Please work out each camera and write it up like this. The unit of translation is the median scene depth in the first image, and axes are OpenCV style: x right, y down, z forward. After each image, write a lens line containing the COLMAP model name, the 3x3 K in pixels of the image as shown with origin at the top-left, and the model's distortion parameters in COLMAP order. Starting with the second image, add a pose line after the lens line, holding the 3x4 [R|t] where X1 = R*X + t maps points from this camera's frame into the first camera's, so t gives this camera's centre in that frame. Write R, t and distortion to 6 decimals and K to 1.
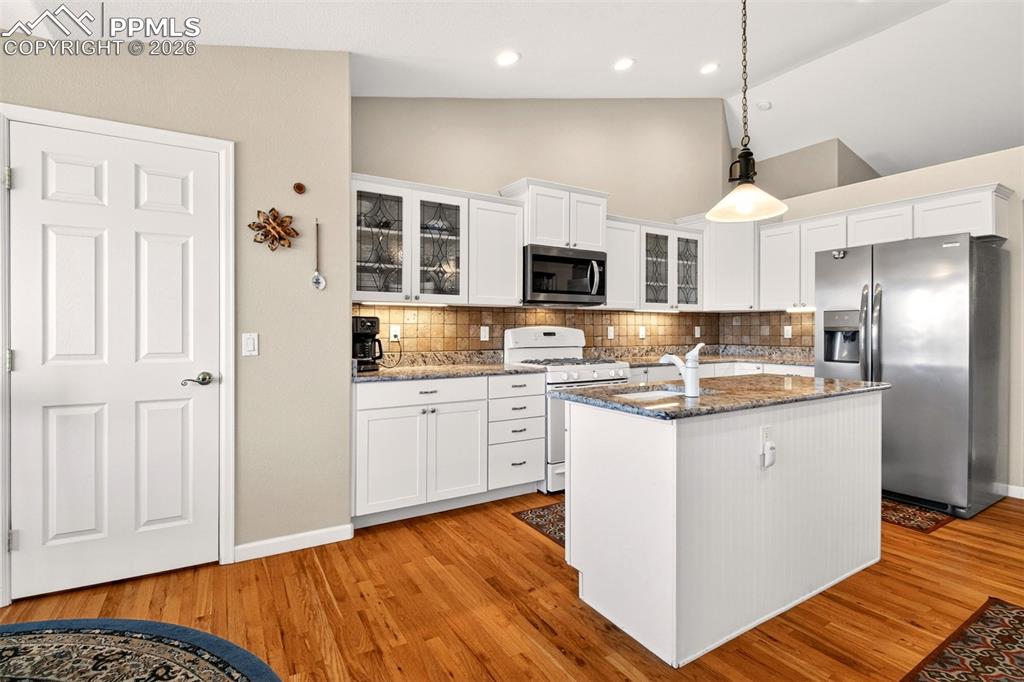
lens RADIAL K [[477.3, 0, 524.9], [0, 477.3, 334.5], [0, 0, 1]] dist [0.010146, -0.020417]
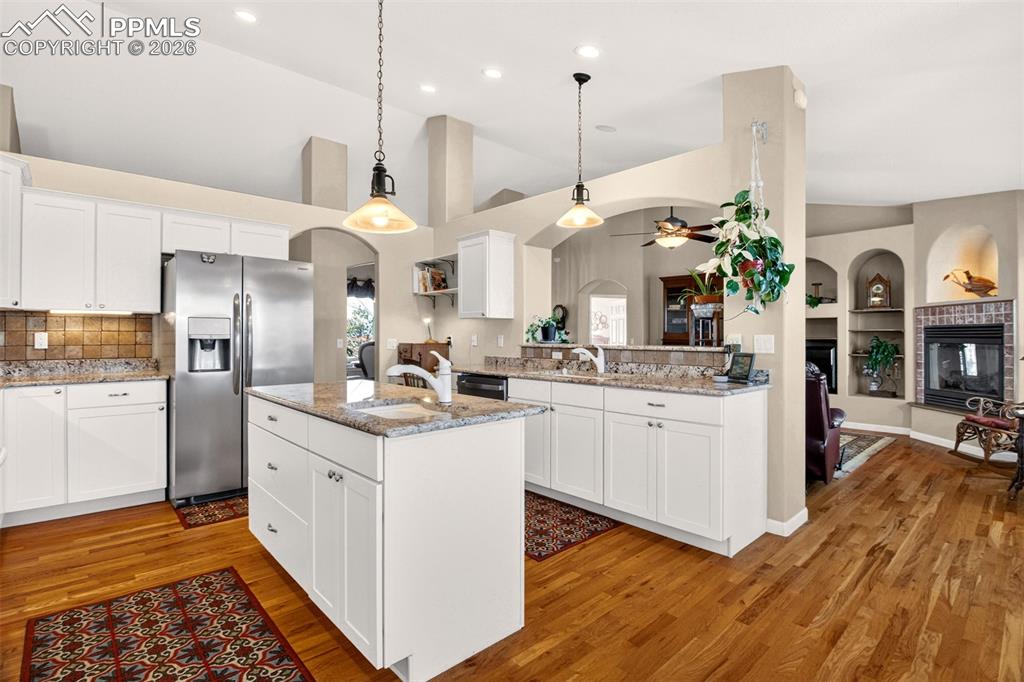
lens RADIAL K [[487.0, 0, 516.6], [0, 487.0, 339.5], [0, 0, 1]] dist [-0.000670, -0.000428]
pose [[-0.174648, -0.000208, 0.984631, -0.380416], [0.006310, 0.999979, 0.001331, -0.003990], [-0.984611, 0.006446, -0.174643, 0.539559]]
